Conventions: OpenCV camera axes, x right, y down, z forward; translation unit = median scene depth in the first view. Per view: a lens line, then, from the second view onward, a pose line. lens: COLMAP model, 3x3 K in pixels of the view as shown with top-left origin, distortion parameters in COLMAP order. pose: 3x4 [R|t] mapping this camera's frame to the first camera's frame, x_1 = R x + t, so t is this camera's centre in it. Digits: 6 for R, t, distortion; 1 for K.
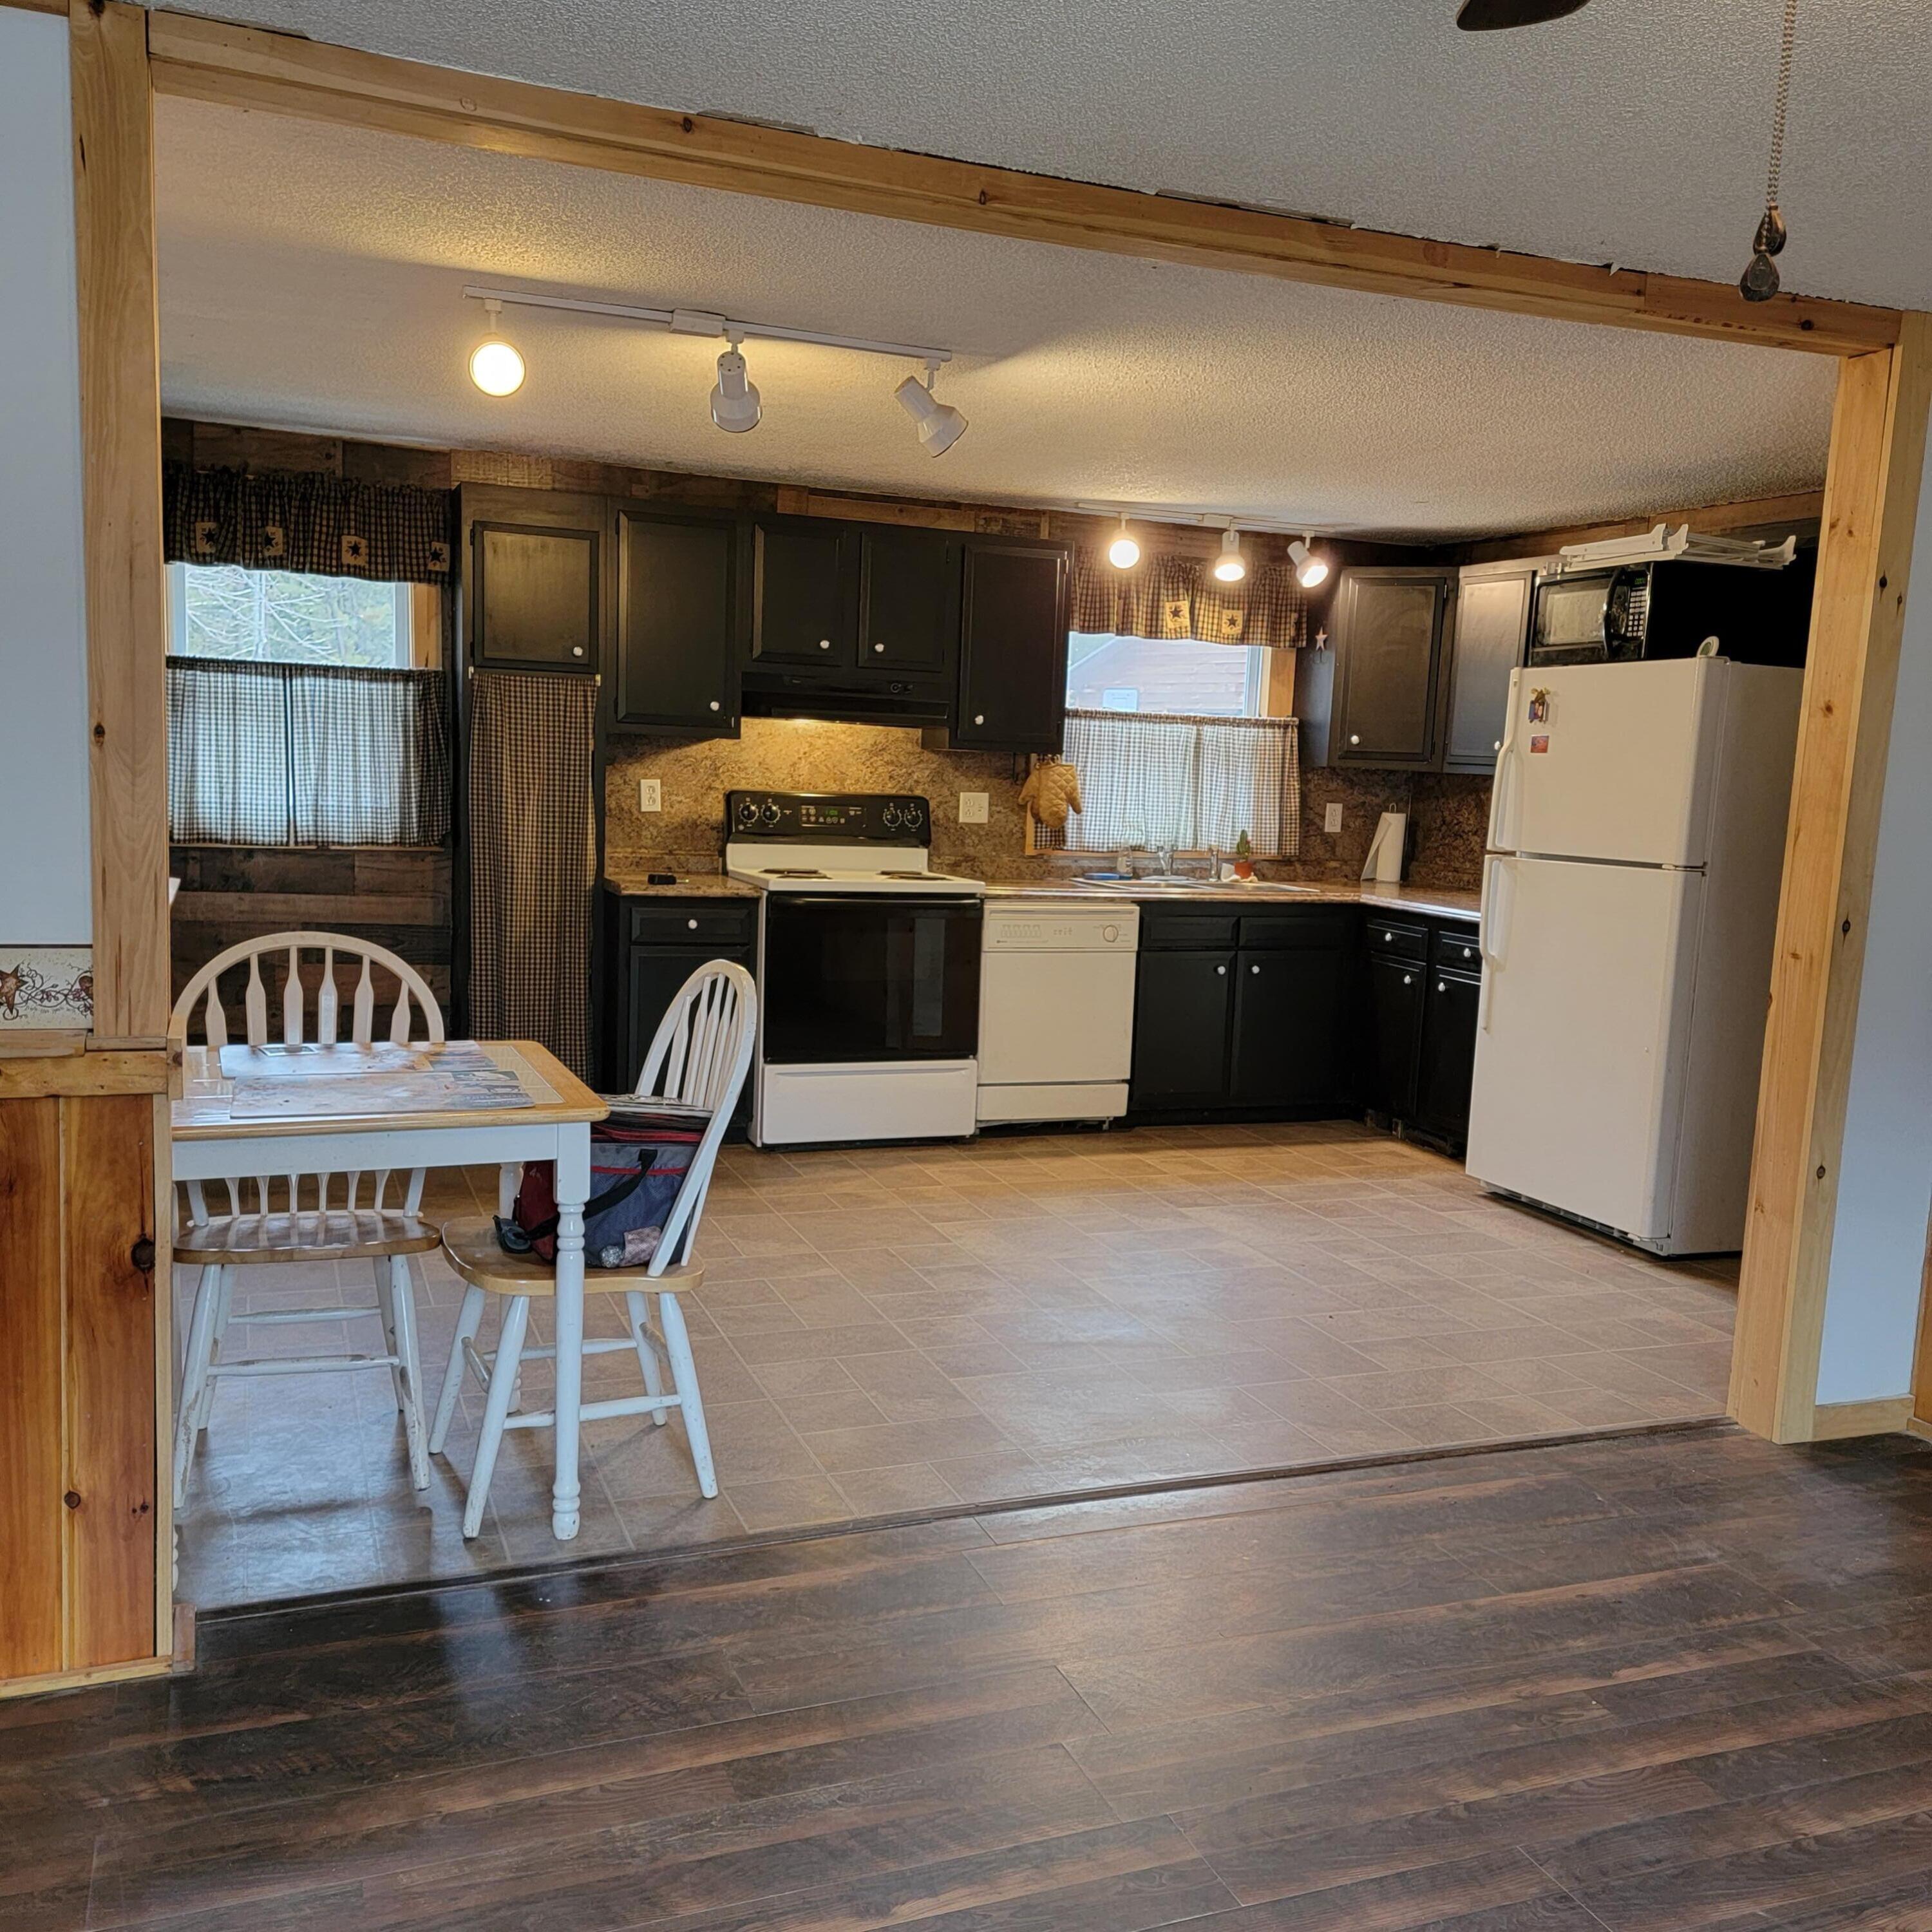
lens RADIAL K [[1782.5, 0, 966.0], [0, 1782.5, 966.0], [0, 0, 1]] dist [0.066388, -0.014589]
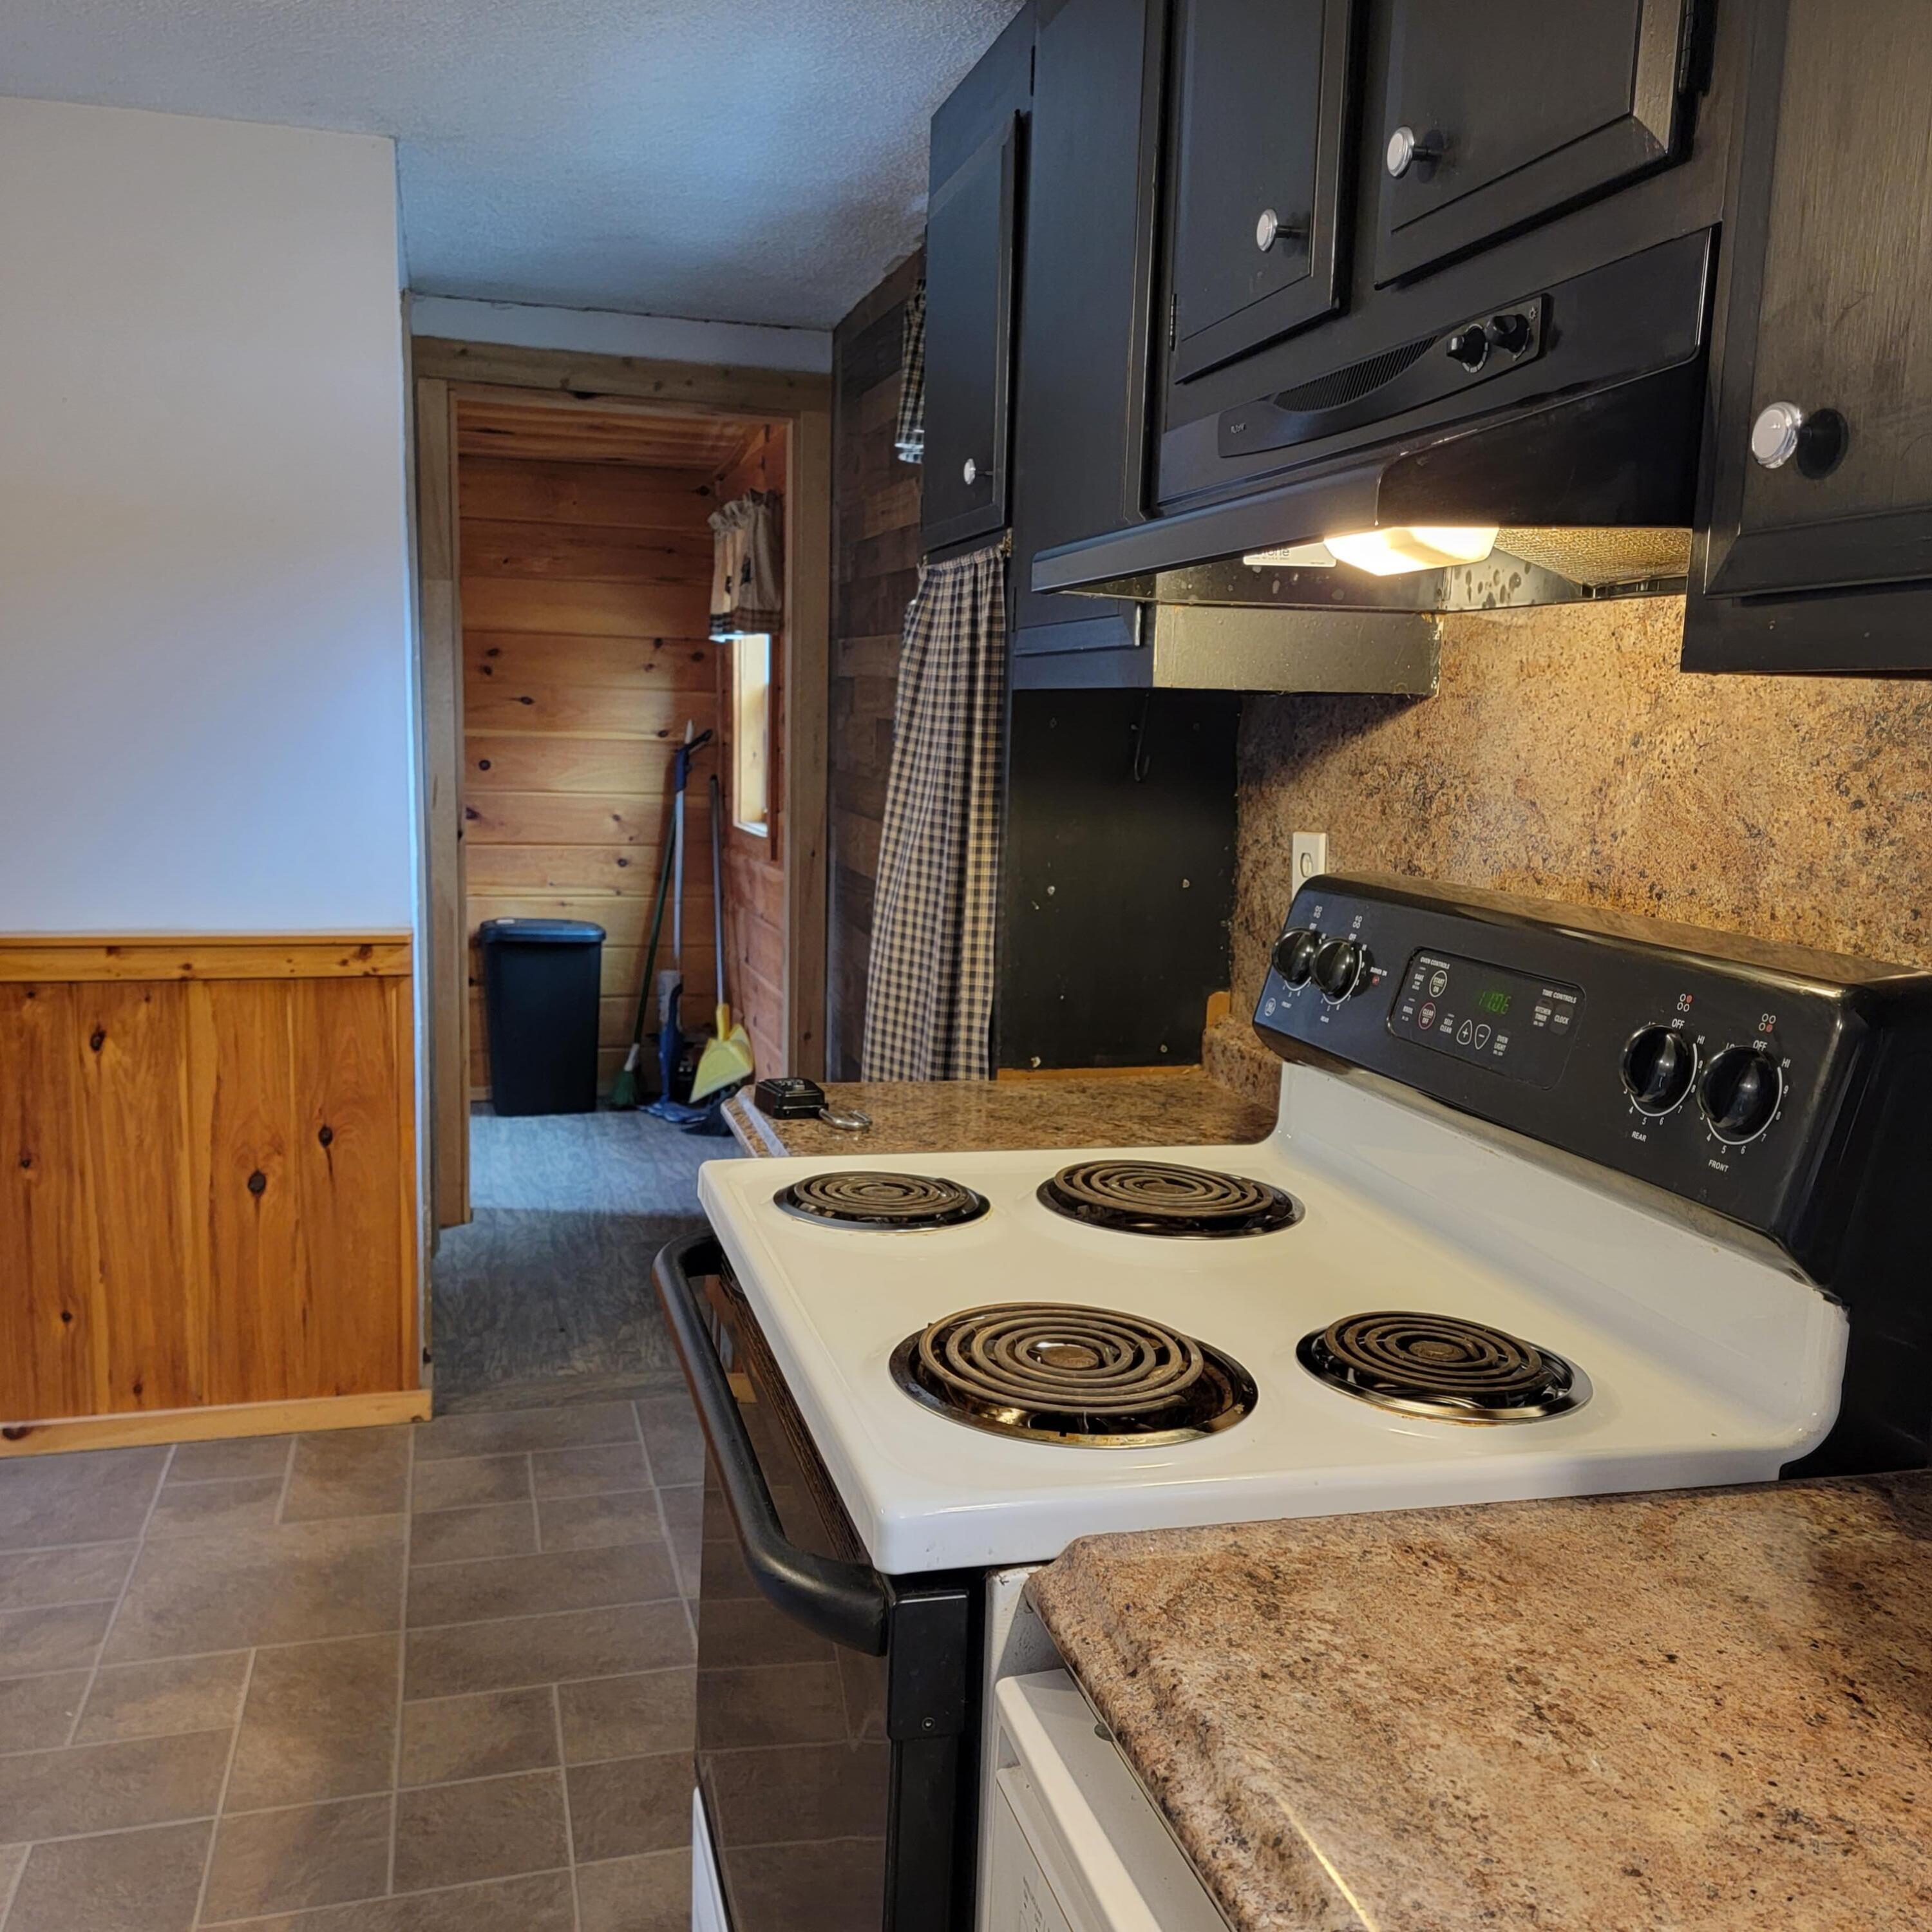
lens RADIAL K [[1782.5, 0, 966.0], [0, 1782.5, 966.0], [0, 0, 1]] dist [0.066388, -0.014589]
pose [[-0.093908, 0.092656, -0.991260, 0.149672], [-0.148752, 0.983178, 0.105992, -0.105022], [0.984405, 0.157405, -0.078546, 0.962075]]
